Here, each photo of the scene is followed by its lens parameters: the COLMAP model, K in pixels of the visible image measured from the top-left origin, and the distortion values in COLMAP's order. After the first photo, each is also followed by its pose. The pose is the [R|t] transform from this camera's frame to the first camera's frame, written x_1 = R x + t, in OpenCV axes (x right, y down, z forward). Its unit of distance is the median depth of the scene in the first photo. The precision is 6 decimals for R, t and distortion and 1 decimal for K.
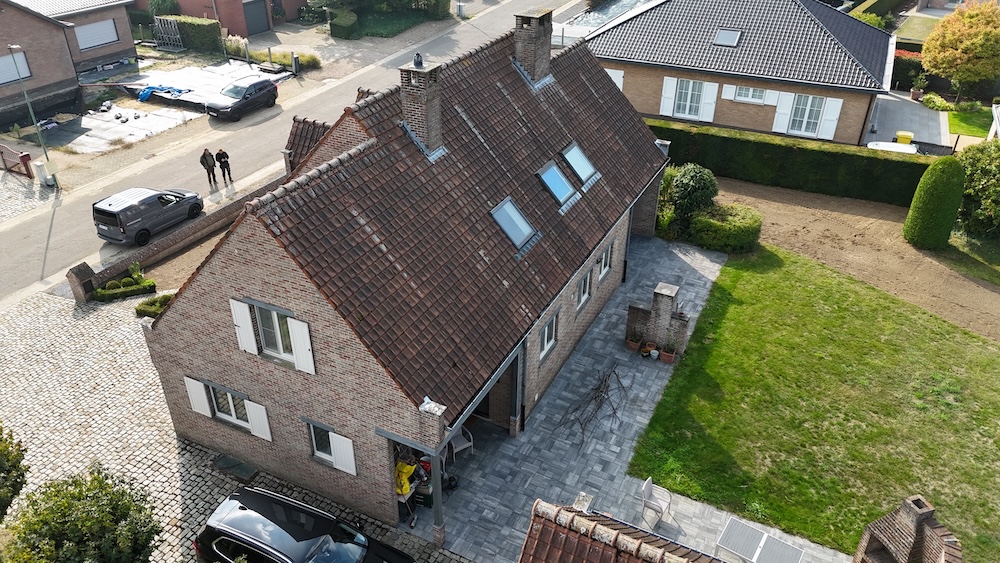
lens RADIAL K [[734.1, 0, 500.0], [0, 734.1, 281.5], [0, 0, 1]] dist [0.064683, -0.048609]
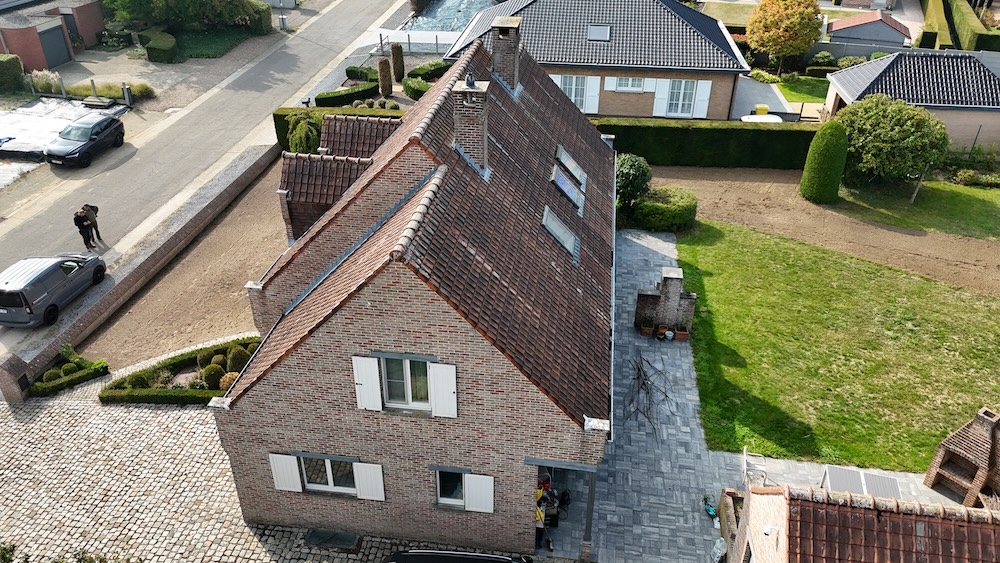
lens RADIAL K [[734.1, 0, 500.0], [0, 734.1, 281.5], [0, 0, 1]] dist [0.064683, -0.048609]
pose [[0.948139, -0.165455, 0.271398, -0.243096], [0.165848, 0.985913, 0.021656, -0.033272], [-0.271158, 0.024478, 0.962223, 0.037577]]
